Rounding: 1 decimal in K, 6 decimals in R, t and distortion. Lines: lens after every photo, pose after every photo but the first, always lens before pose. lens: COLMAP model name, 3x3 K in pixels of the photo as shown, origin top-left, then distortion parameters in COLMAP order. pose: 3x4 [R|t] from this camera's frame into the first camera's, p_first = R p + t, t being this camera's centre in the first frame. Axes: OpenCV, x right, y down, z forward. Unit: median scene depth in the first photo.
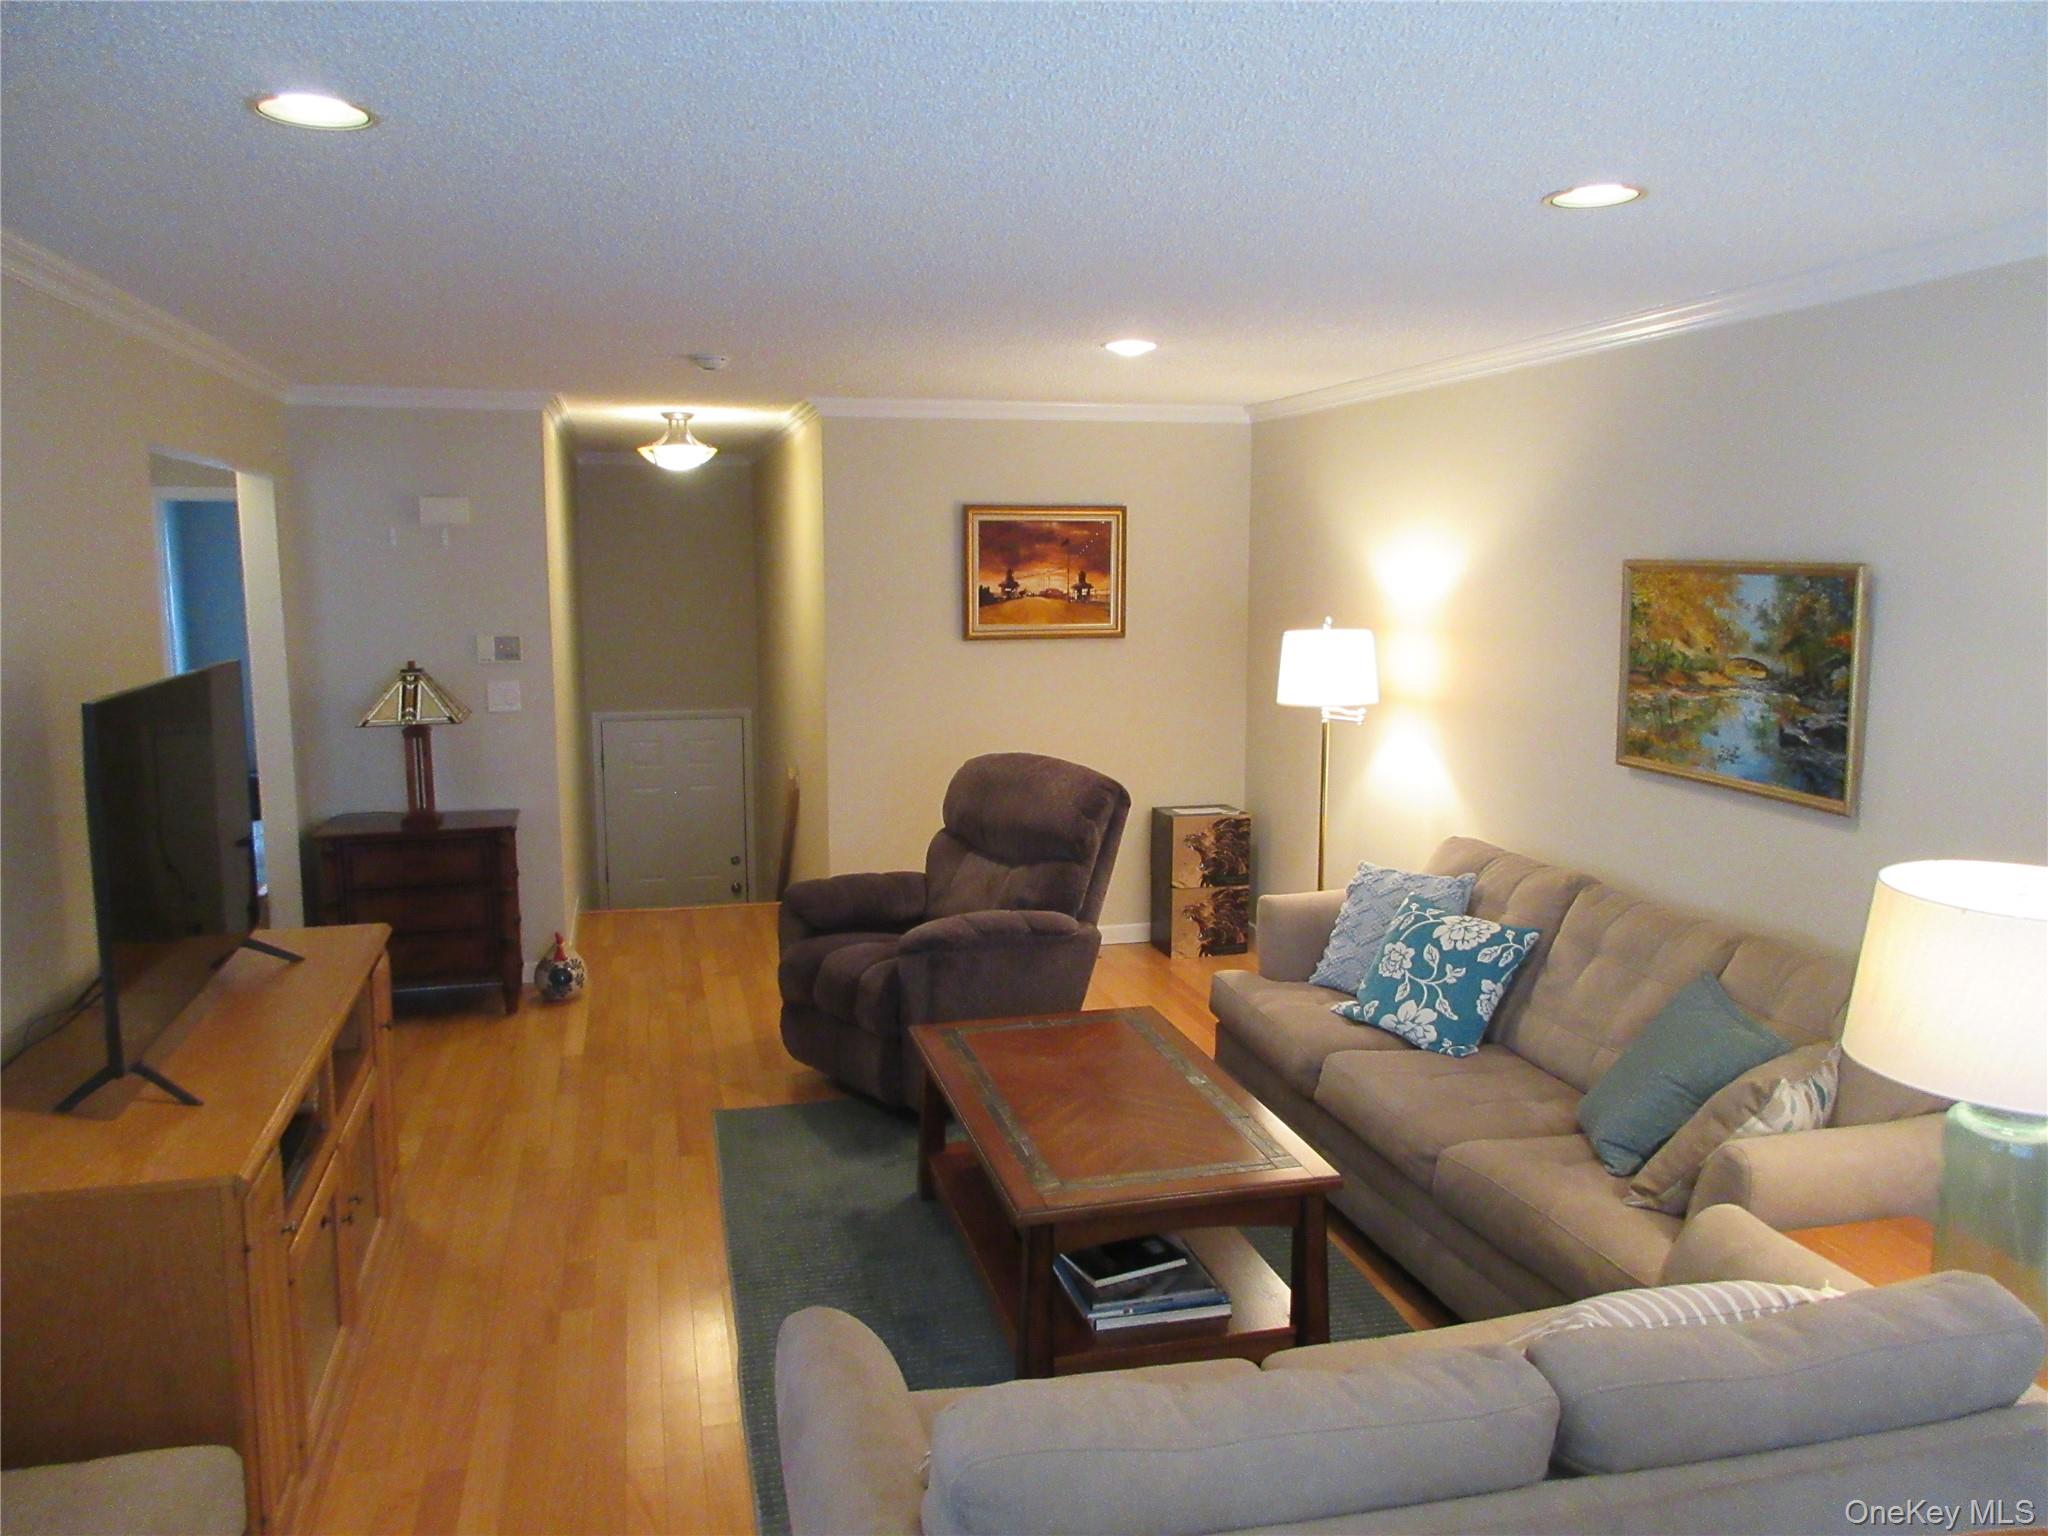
lens RADIAL K [[1503.6, 0, 1023.3], [0, 1503.6, 765.4], [0, 0, 1]] dist [-0.003614, -0.004176]
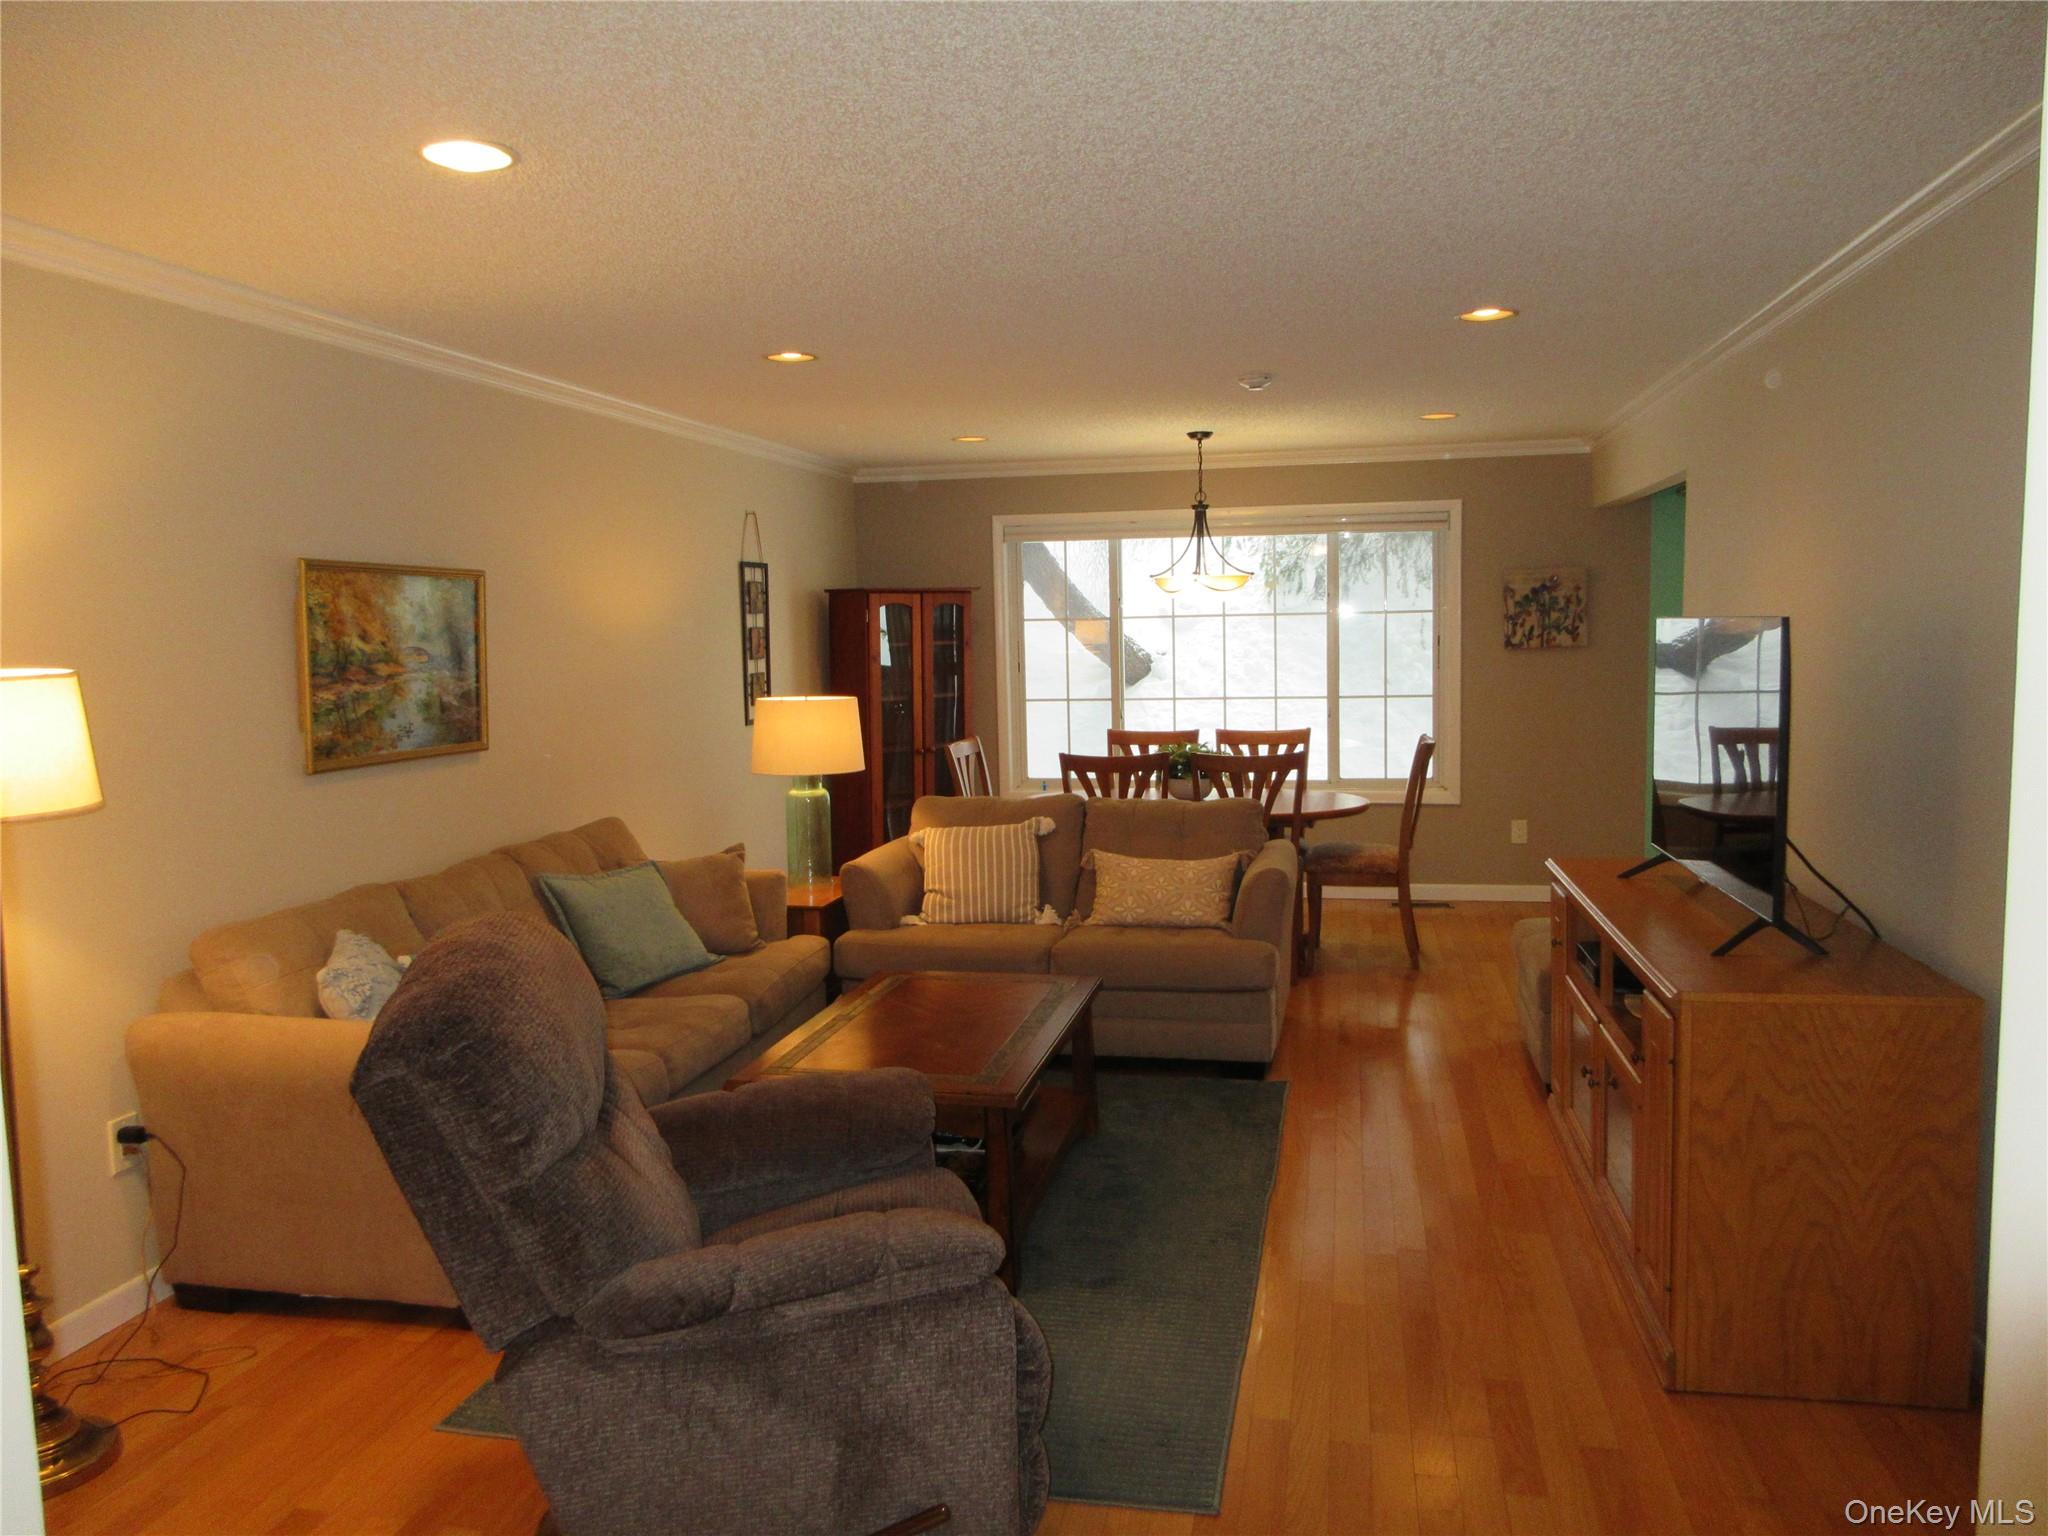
lens RADIAL K [[1503.6, 0, 1025.6], [0, 1503.6, 763.0], [0, 0, 1]] dist [-0.003614, -0.004176]
pose [[-0.896986, -0.026527, 0.441261, -0.455795], [0.076804, 0.973665, 0.214658, -0.188862], [-0.435335, 0.226436, -0.871327, 1.743279]]
